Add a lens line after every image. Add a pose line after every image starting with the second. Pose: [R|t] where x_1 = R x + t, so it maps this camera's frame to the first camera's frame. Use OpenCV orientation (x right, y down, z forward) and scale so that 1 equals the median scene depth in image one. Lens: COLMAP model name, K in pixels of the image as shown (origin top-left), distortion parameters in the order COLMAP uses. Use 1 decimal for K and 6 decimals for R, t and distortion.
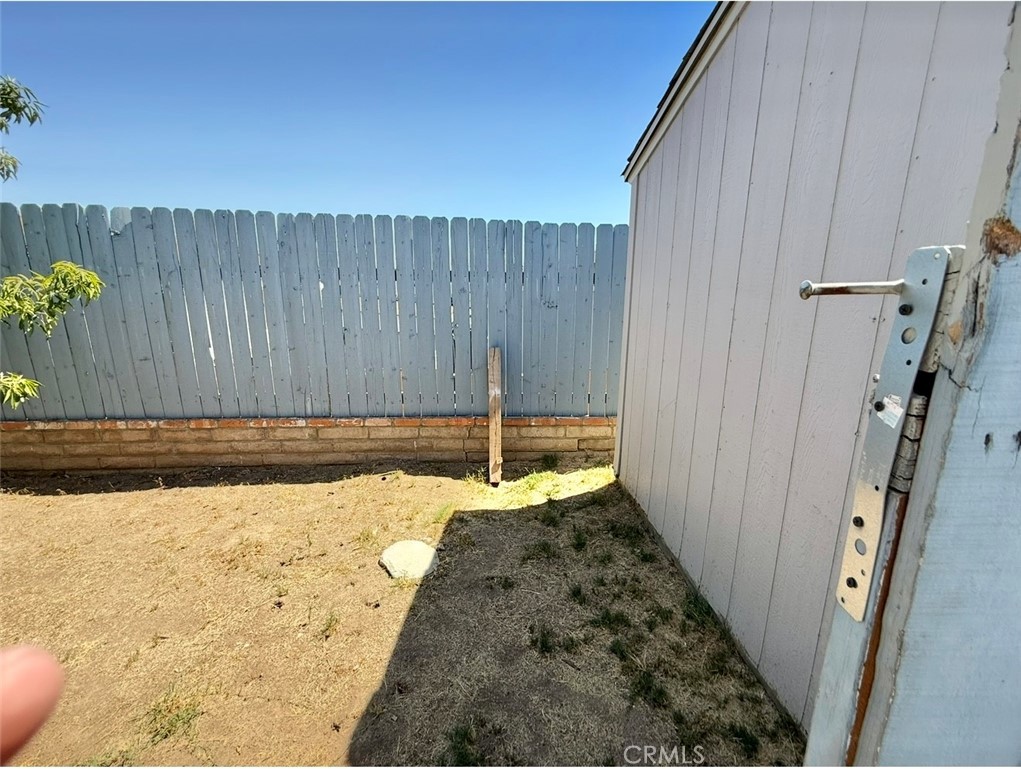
lens RADIAL K [[426.5, 0, 510.5], [0, 426.5, 384.5], [0, 0, 1]] dist [-0.001370, 0.000195]
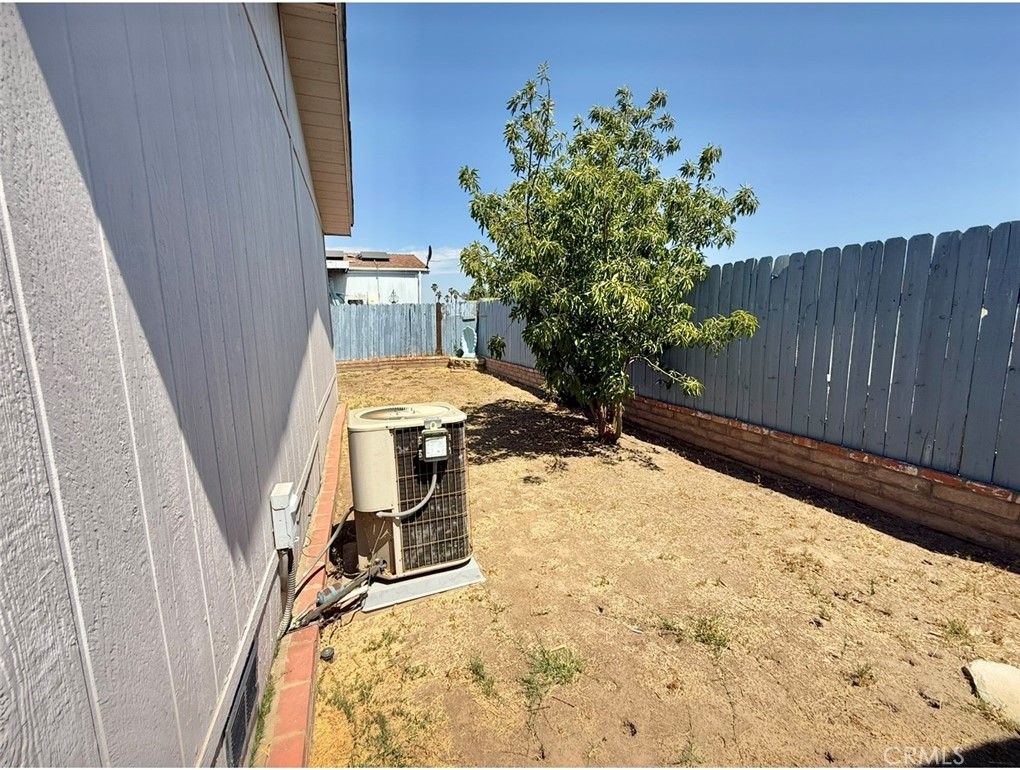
lens RADIAL K [[426.1, 0, 510.0], [0, 426.1, 385.0], [0, 0, 1]] dist [-0.001370, 0.000195]
pose [[0.274448, 0.127155, -0.953158, 0.090921], [-0.193563, 0.978235, 0.074767, 0.014460], [0.941919, 0.163977, 0.293087, -0.051354]]
